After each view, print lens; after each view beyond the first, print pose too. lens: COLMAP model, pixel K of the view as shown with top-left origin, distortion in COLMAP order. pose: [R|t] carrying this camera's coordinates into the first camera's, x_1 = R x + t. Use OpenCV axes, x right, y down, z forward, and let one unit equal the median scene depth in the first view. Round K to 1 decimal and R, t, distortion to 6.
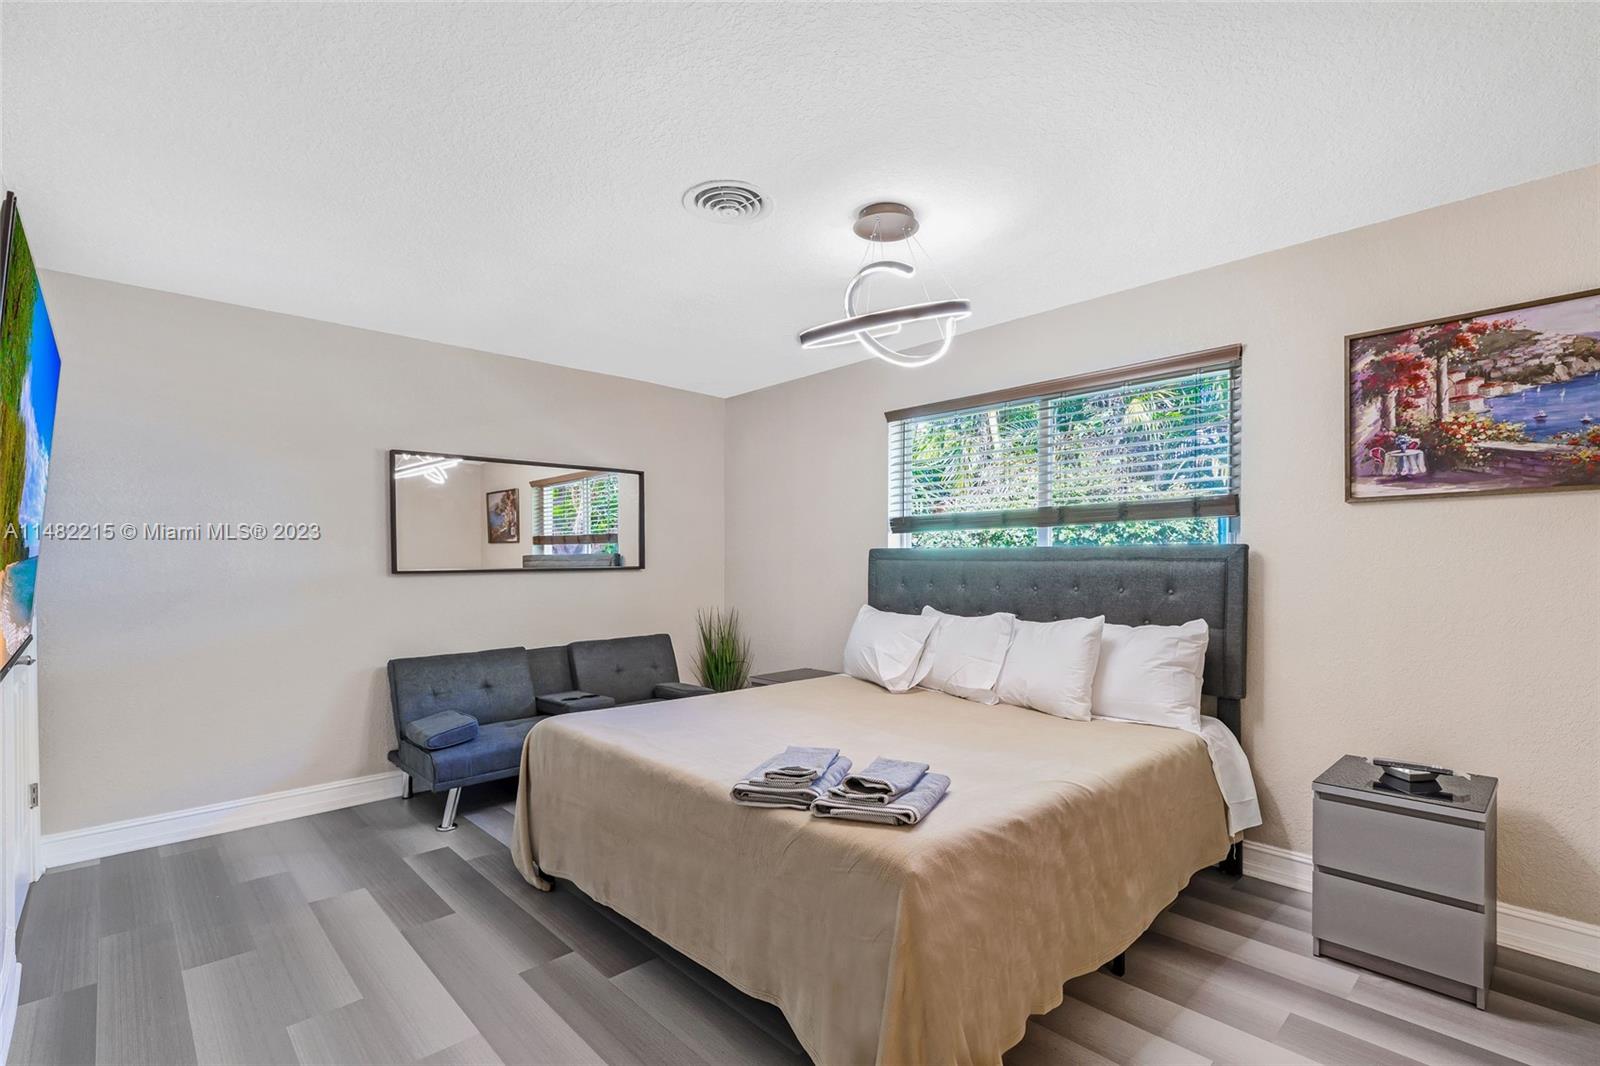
lens RADIAL K [[738.2, 0, 802.7], [0, 738.2, 559.1], [0, 0, 1]] dist [0.002304, 0.000791]
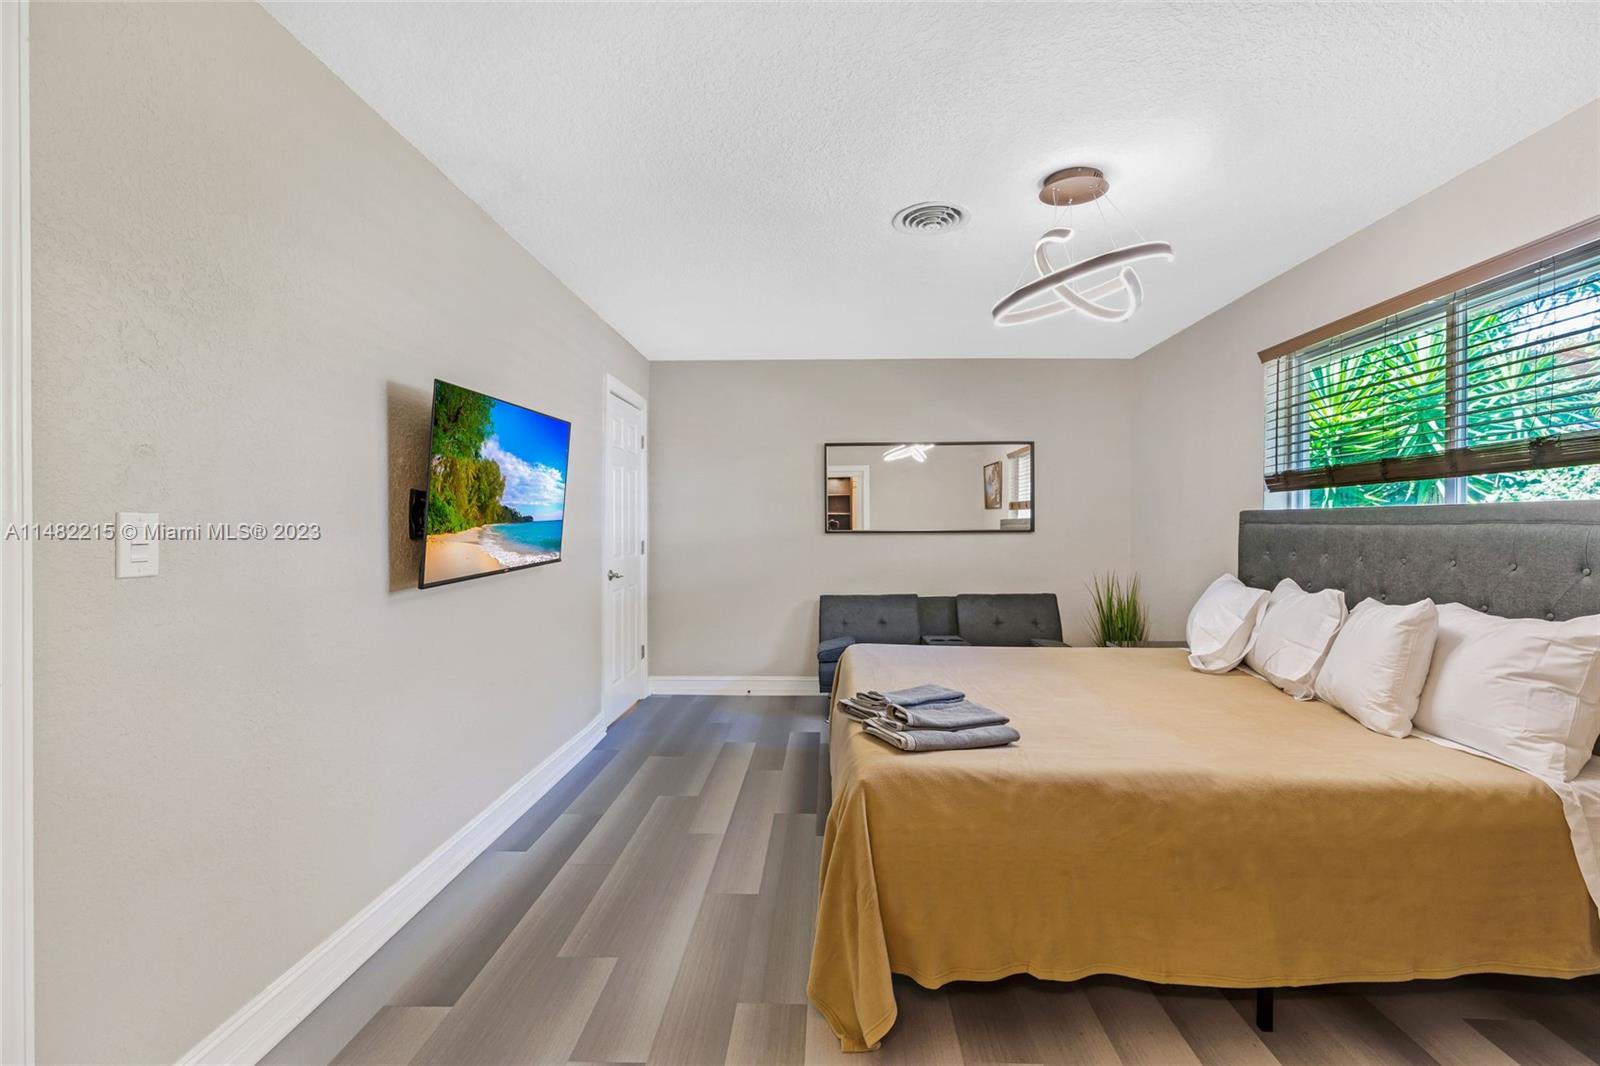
lens RADIAL K [[710.1, 0, 805.4], [0, 710.1, 517.0], [0, 0, 1]] dist [0.000415, 0.000322]
pose [[0.701334, -0.005739, -0.712810, 0.352930], [-0.000901, 0.999960, -0.008938, 0.001392], [0.712832, 0.006911, 0.701300, 0.044494]]
